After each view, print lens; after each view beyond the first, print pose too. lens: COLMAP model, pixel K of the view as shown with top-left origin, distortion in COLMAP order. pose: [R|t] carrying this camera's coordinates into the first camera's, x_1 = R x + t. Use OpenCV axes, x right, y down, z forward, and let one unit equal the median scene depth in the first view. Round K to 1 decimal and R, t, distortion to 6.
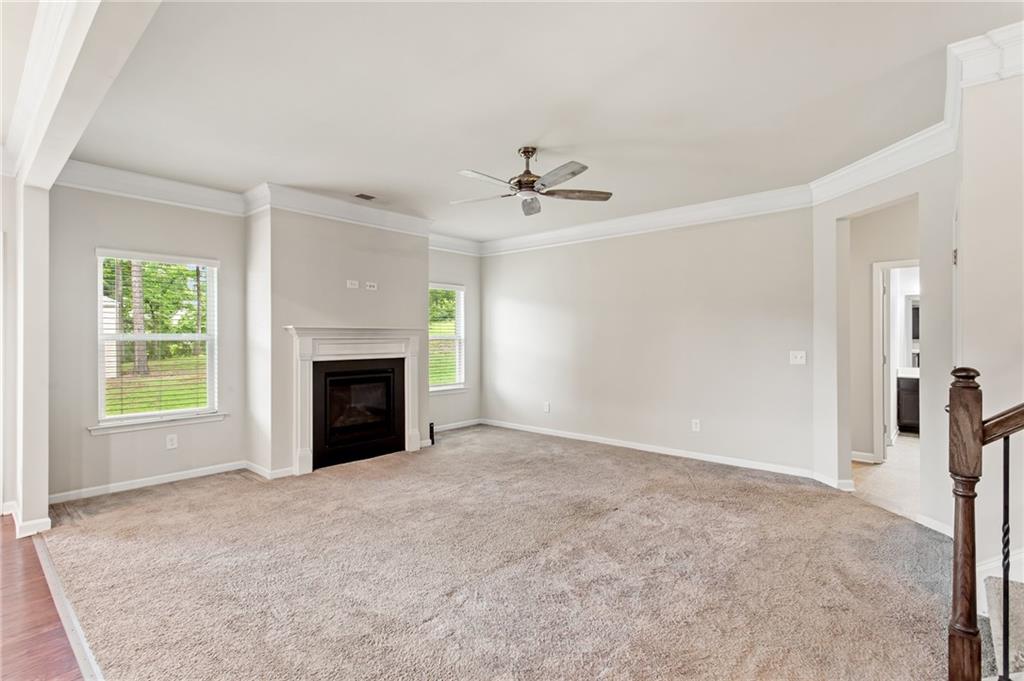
lens RADIAL K [[495.5, 0, 511.5], [0, 495.5, 338.6], [0, 0, 1]] dist [-0.001097, 0.004688]
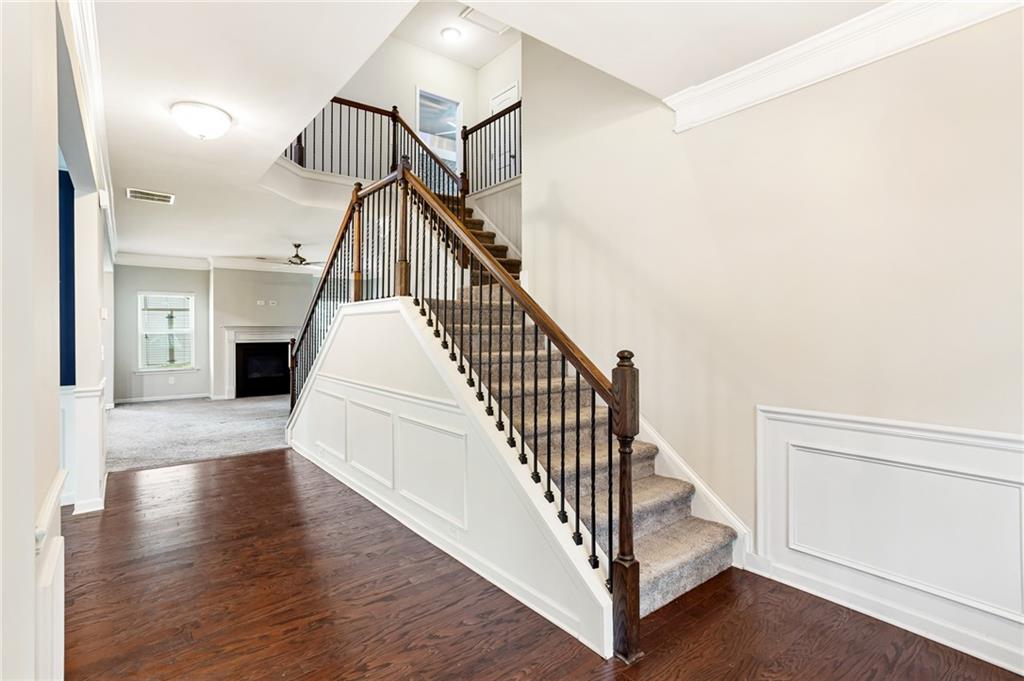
lens RADIAL K [[495.5, 0, 509.9], [0, 495.5, 339.1], [0, 0, 1]] dist [-0.001097, 0.004688]
pose [[0.982770, 0.006466, -0.184717, 1.053542], [-0.006032, 0.999978, 0.002914, 0.017907], [0.184732, -0.001749, 0.982787, -0.753991]]
